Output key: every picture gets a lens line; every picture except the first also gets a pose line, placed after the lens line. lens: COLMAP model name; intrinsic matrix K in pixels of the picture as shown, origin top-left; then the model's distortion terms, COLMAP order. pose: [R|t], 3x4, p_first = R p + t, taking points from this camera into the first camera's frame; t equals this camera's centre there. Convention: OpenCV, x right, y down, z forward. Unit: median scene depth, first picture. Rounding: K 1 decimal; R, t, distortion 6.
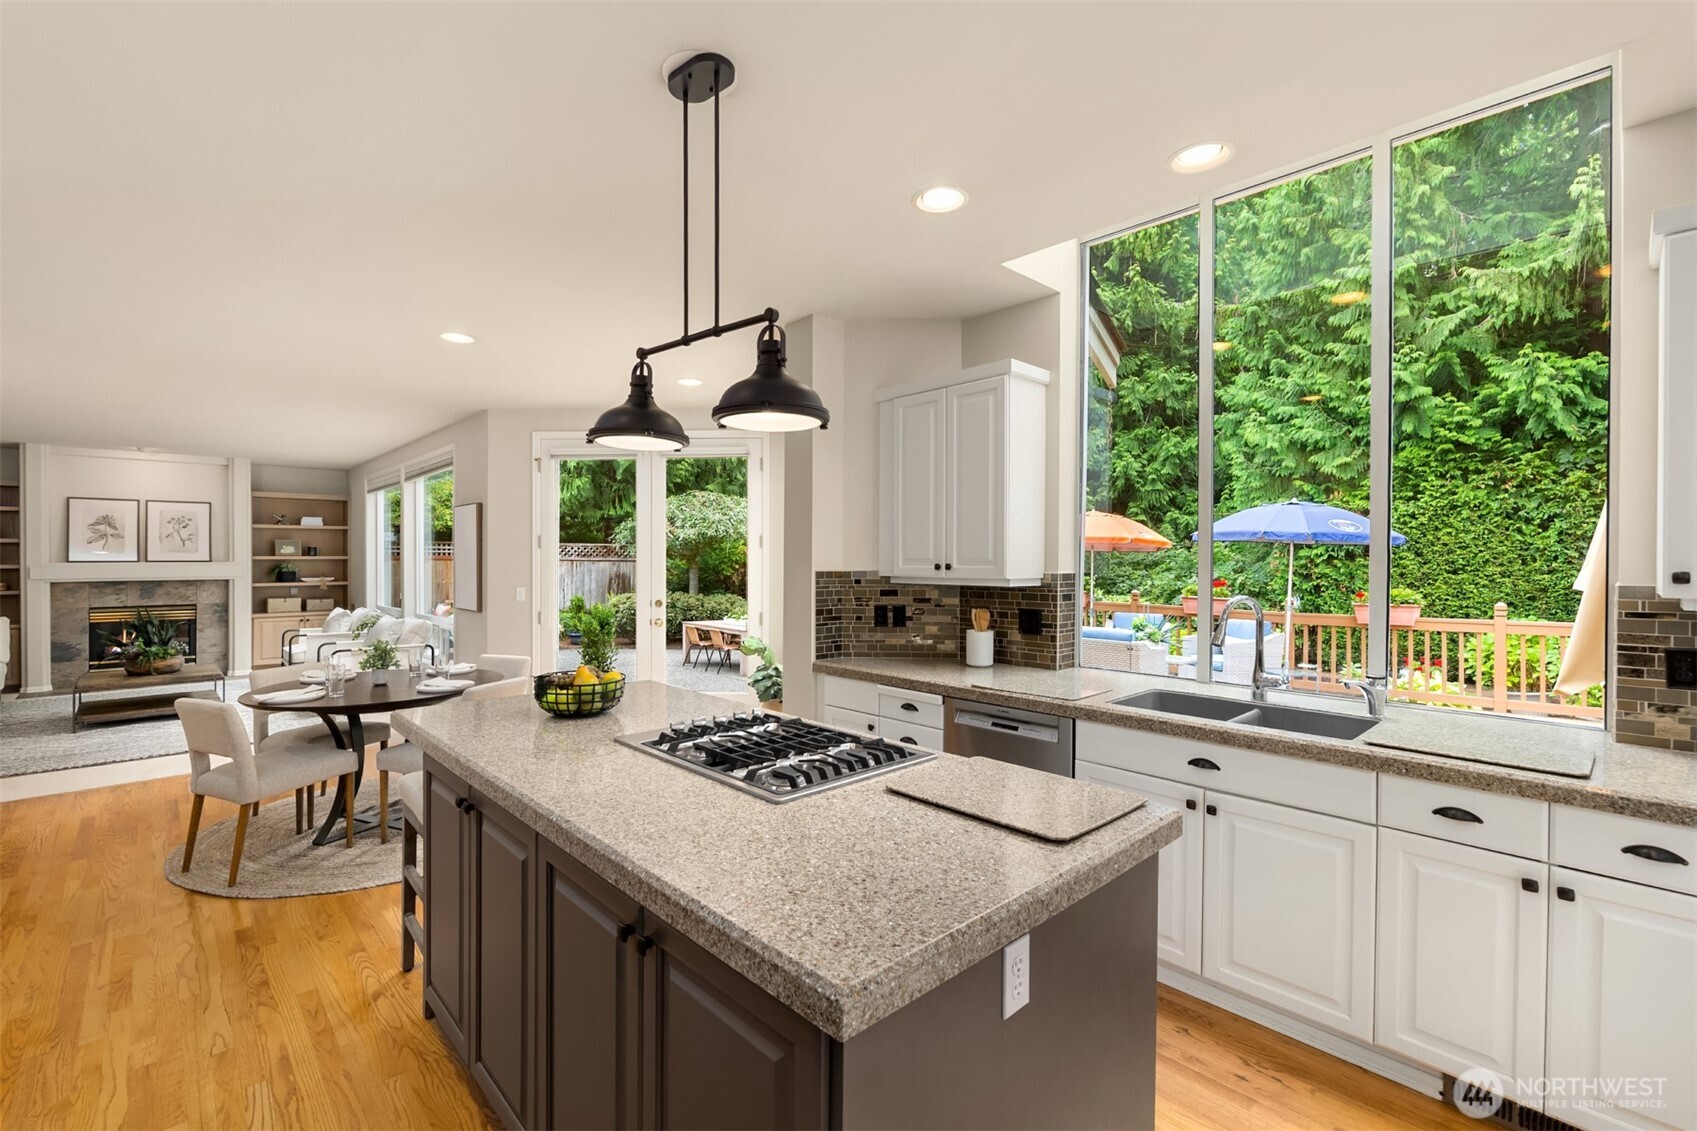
lens RADIAL K [[743.2, 0, 835.4], [0, 743.2, 567.5], [0, 0, 1]] dist [0.003420, 0.000451]
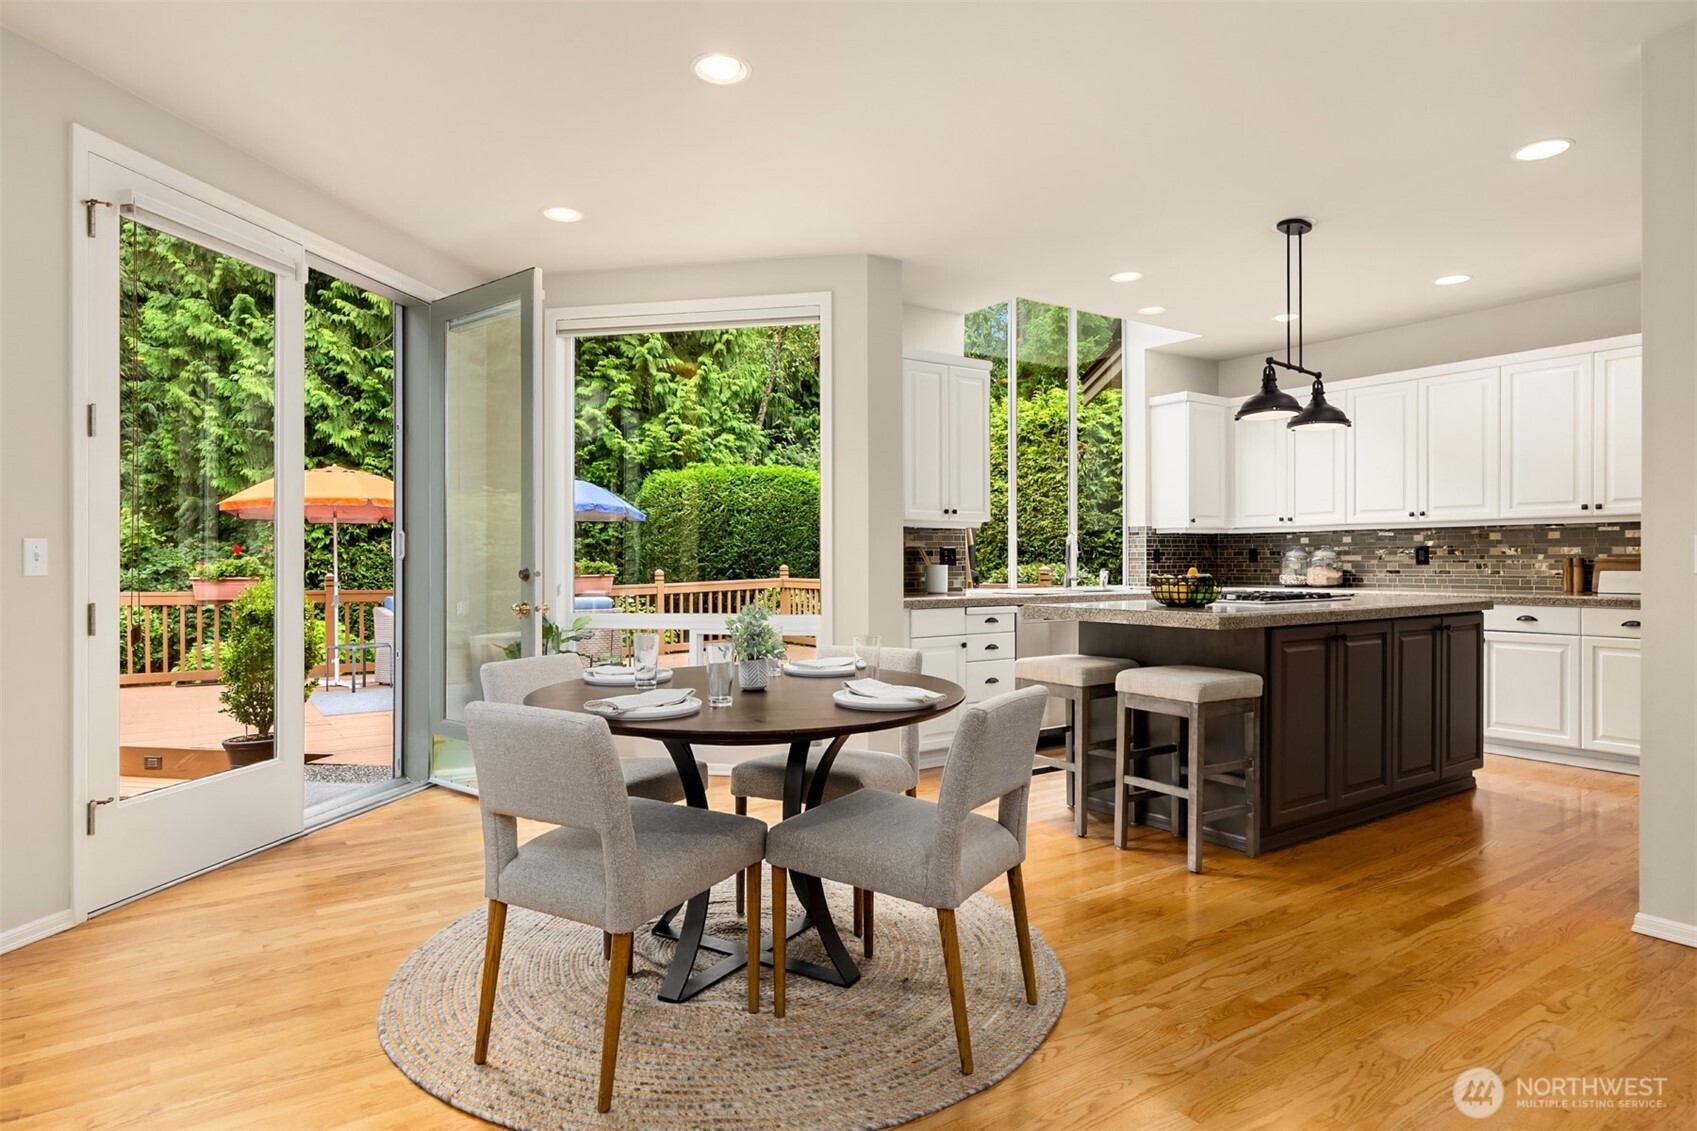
lens RADIAL K [[943.6, 0, 846.6], [0, 943.6, 567.1], [0, 0, 1]] dist [0.002795, 0.003846]
pose [[0.148161, -0.009422, 0.988918, -1.585745], [0.016788, 0.999834, 0.007011, 0.085649], [-0.988821, 0.015564, 0.148295, 1.052789]]
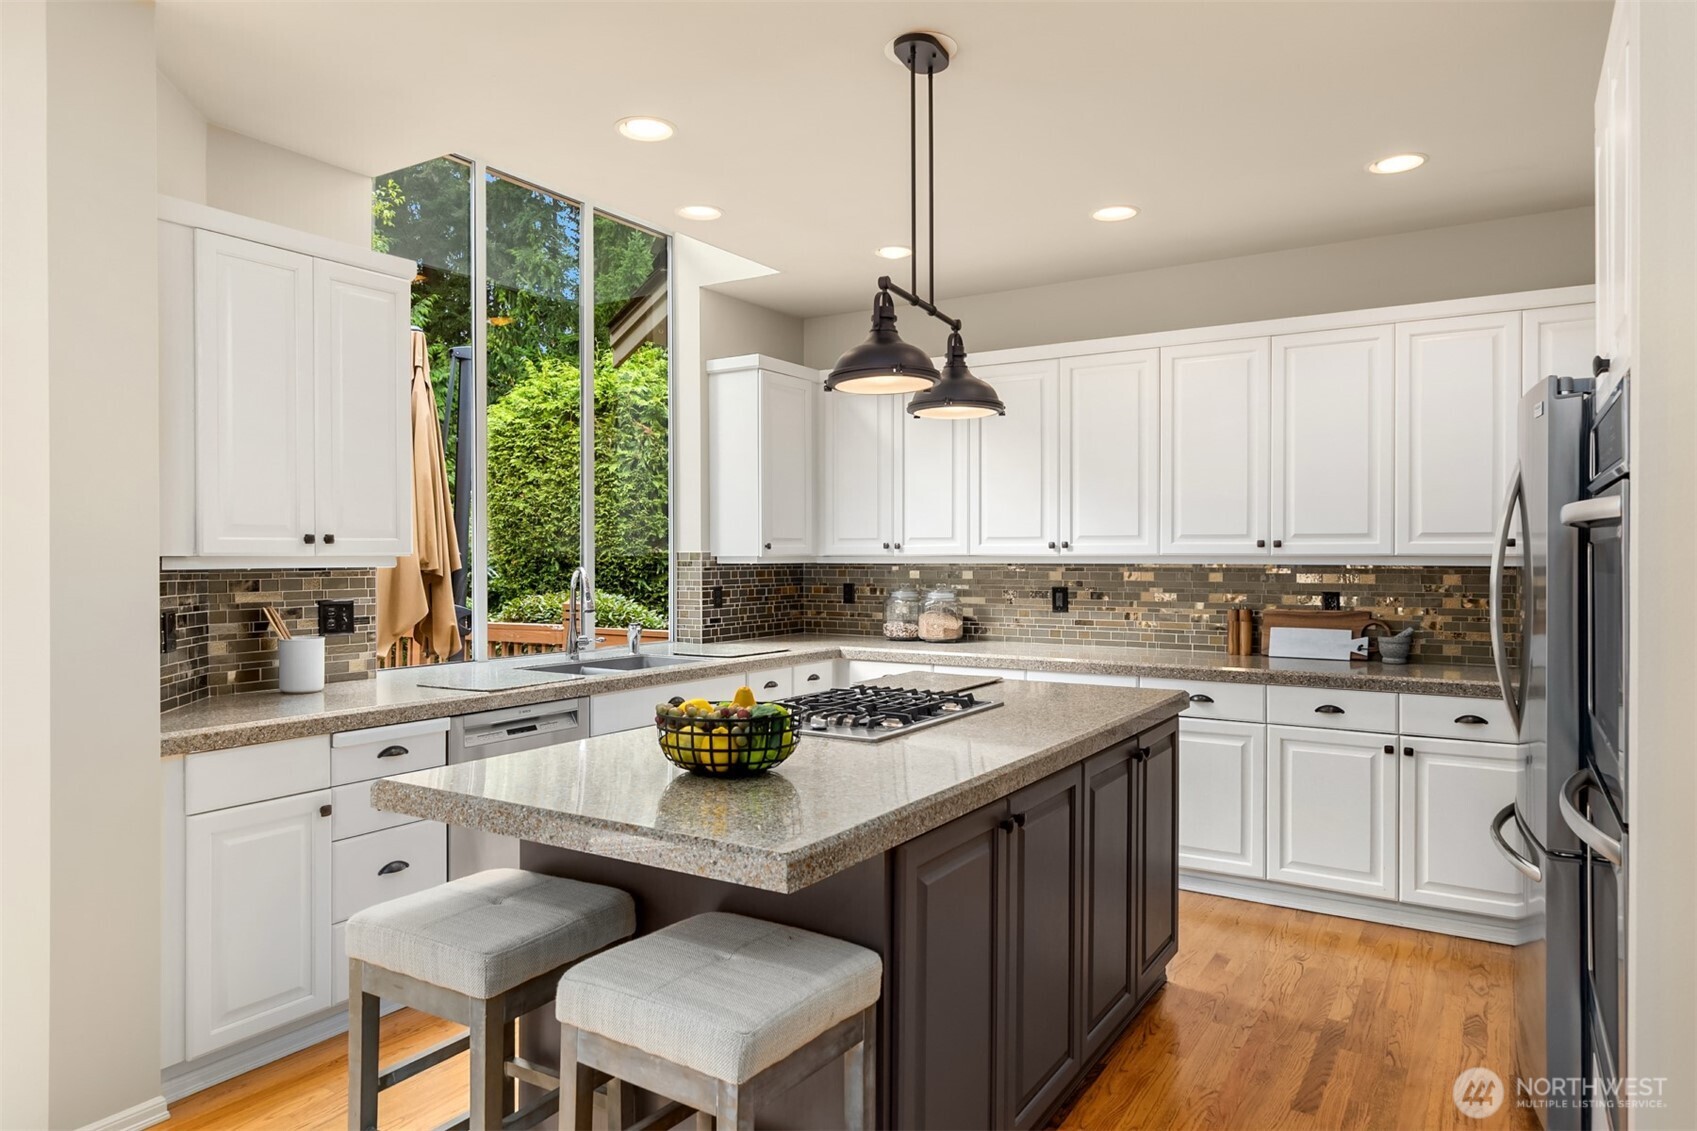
lens RADIAL K [[1036.4, 0, 841.4], [0, 1036.4, 559.1], [0, 0, 1]] dist [-0.015873, -0.000093]
pose [[-0.254186, -0.006965, 0.967130, -0.920359], [0.011917, 0.999876, 0.010333, 0.014172], [-0.967082, 0.014152, -0.254071, 0.887564]]
